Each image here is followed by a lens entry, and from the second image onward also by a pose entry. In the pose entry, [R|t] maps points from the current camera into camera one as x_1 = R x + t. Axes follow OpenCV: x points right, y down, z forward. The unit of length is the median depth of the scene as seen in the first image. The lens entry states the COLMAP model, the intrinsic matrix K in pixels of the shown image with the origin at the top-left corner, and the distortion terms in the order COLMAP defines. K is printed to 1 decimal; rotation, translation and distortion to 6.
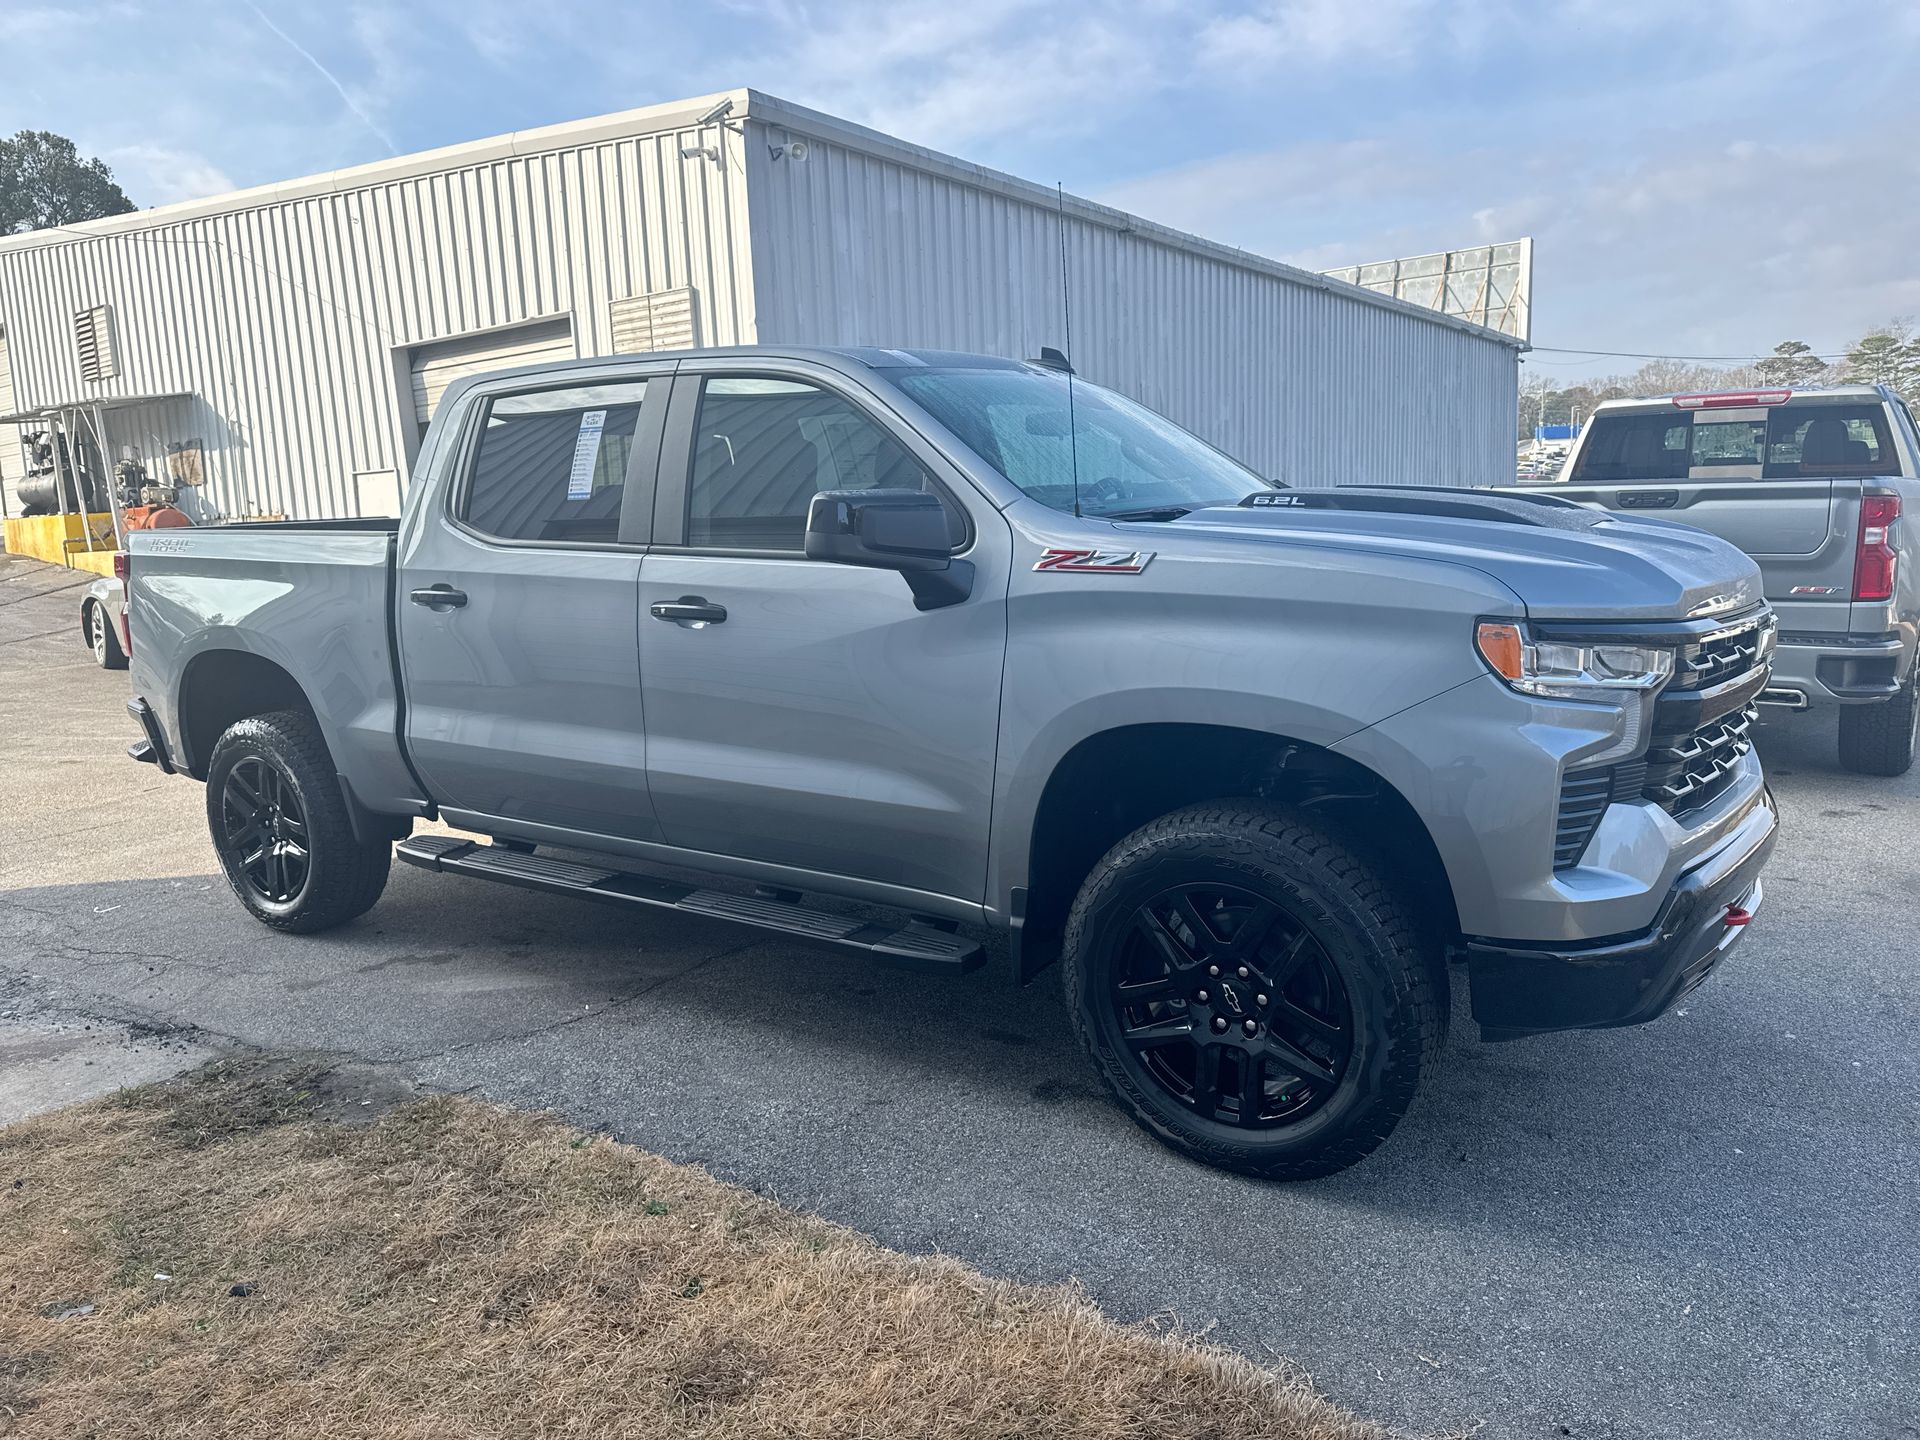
lens RADIAL K [[1335.9, 0, 967.7], [0, 1335.9, 753.7], [0, 0, 1]] dist [0.031157, -0.030566]
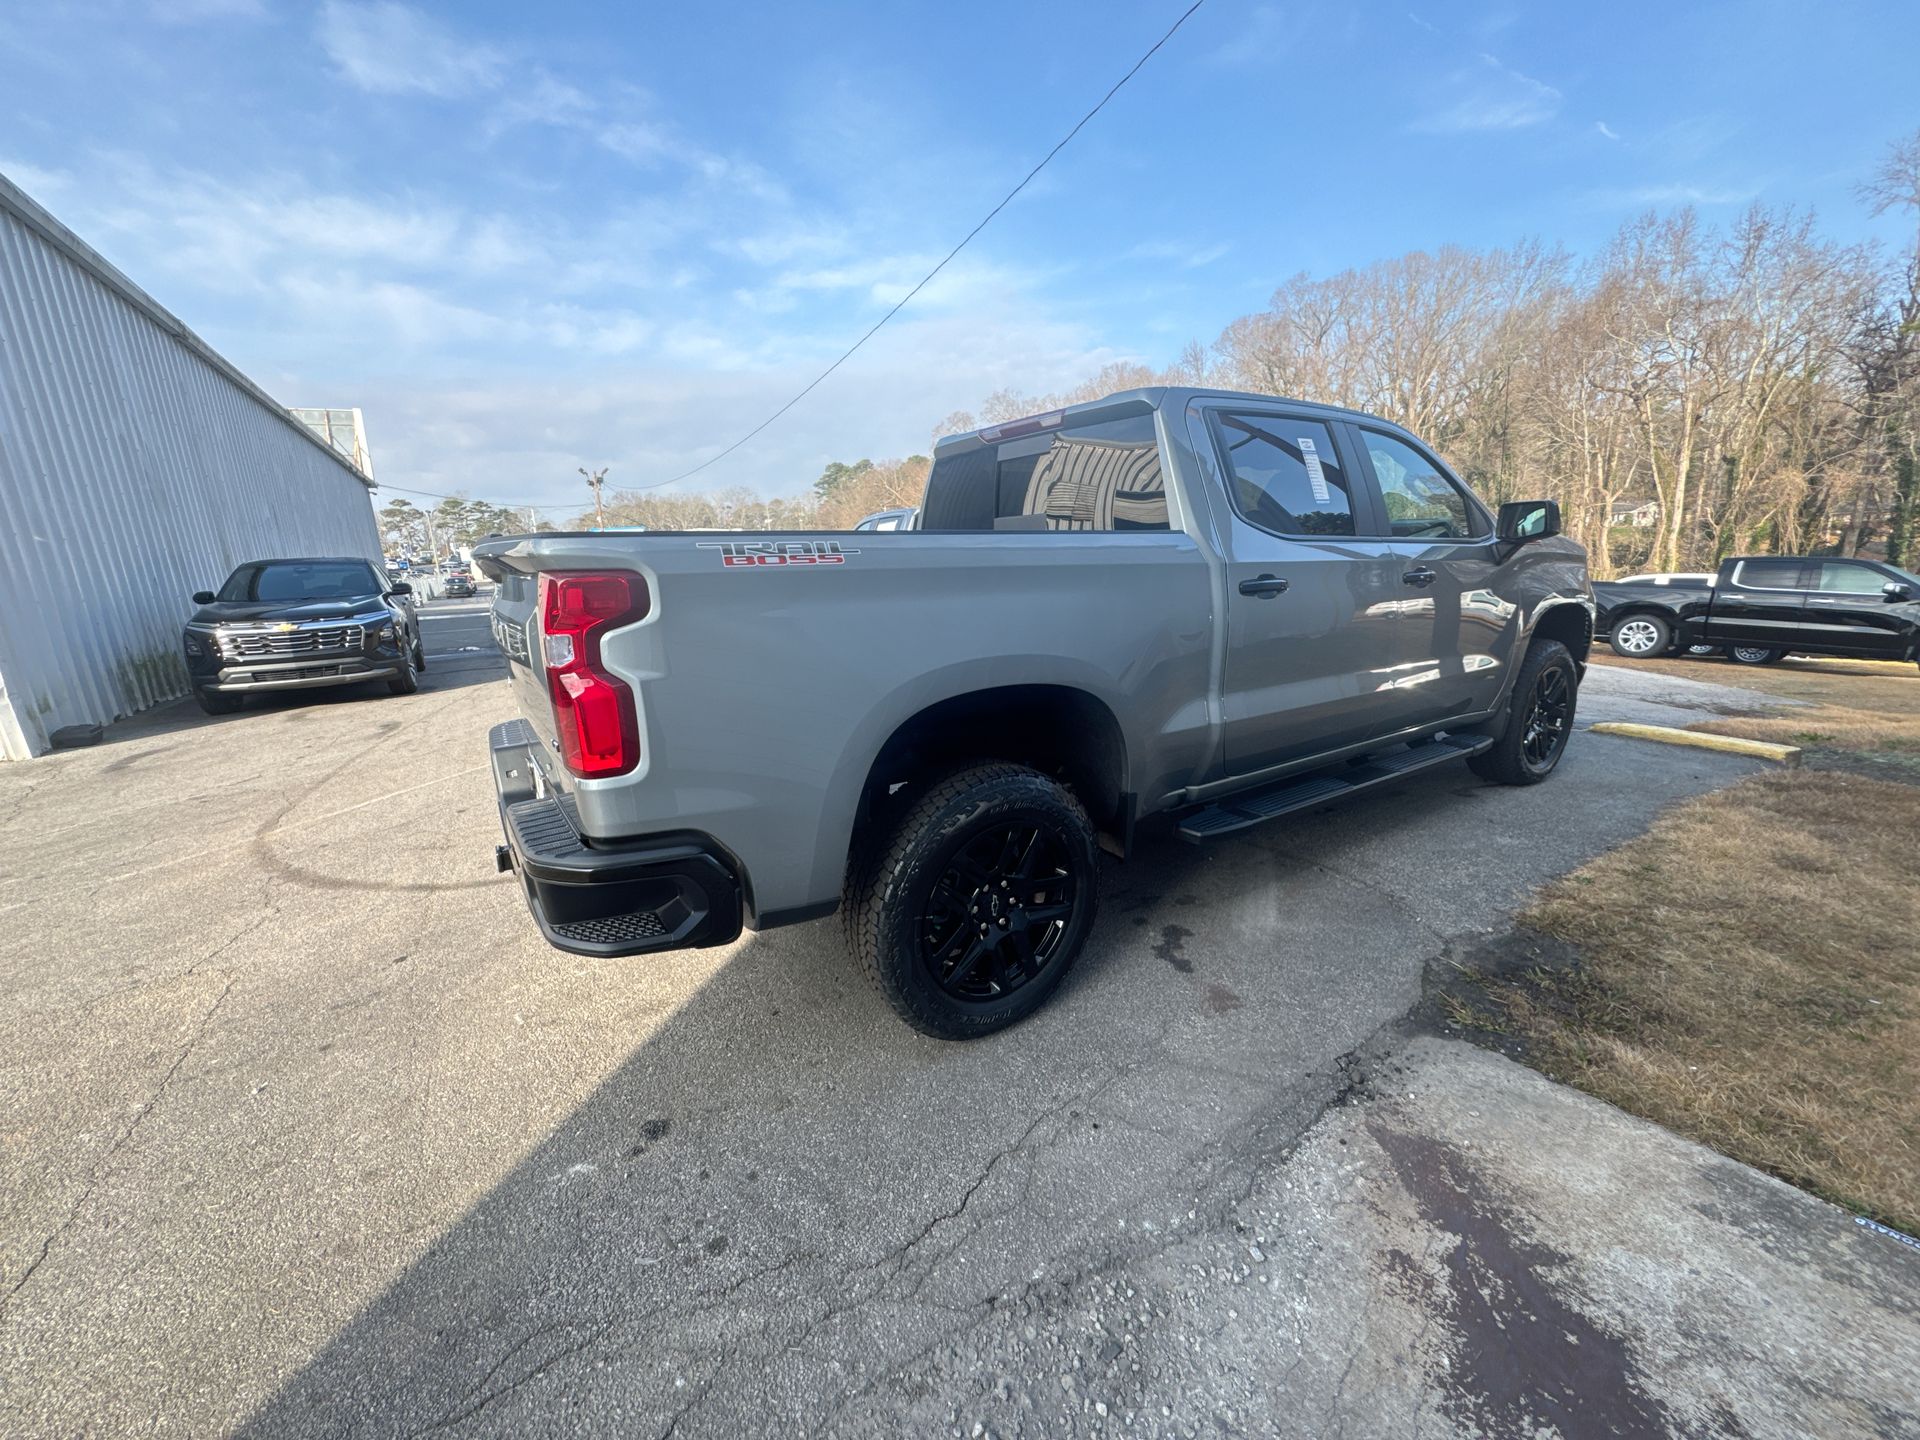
lens RADIAL K [[762.9, 0, 950.1], [0, 762.9, 713.8], [0, 0, 1]] dist [-0.002319, 0.001249]
pose [[0.404857, -0.173814, 0.897708, -0.921254], [0.197980, 0.975141, 0.099519, -0.106376], [-0.892689, 0.137437, 0.429205, 0.820780]]
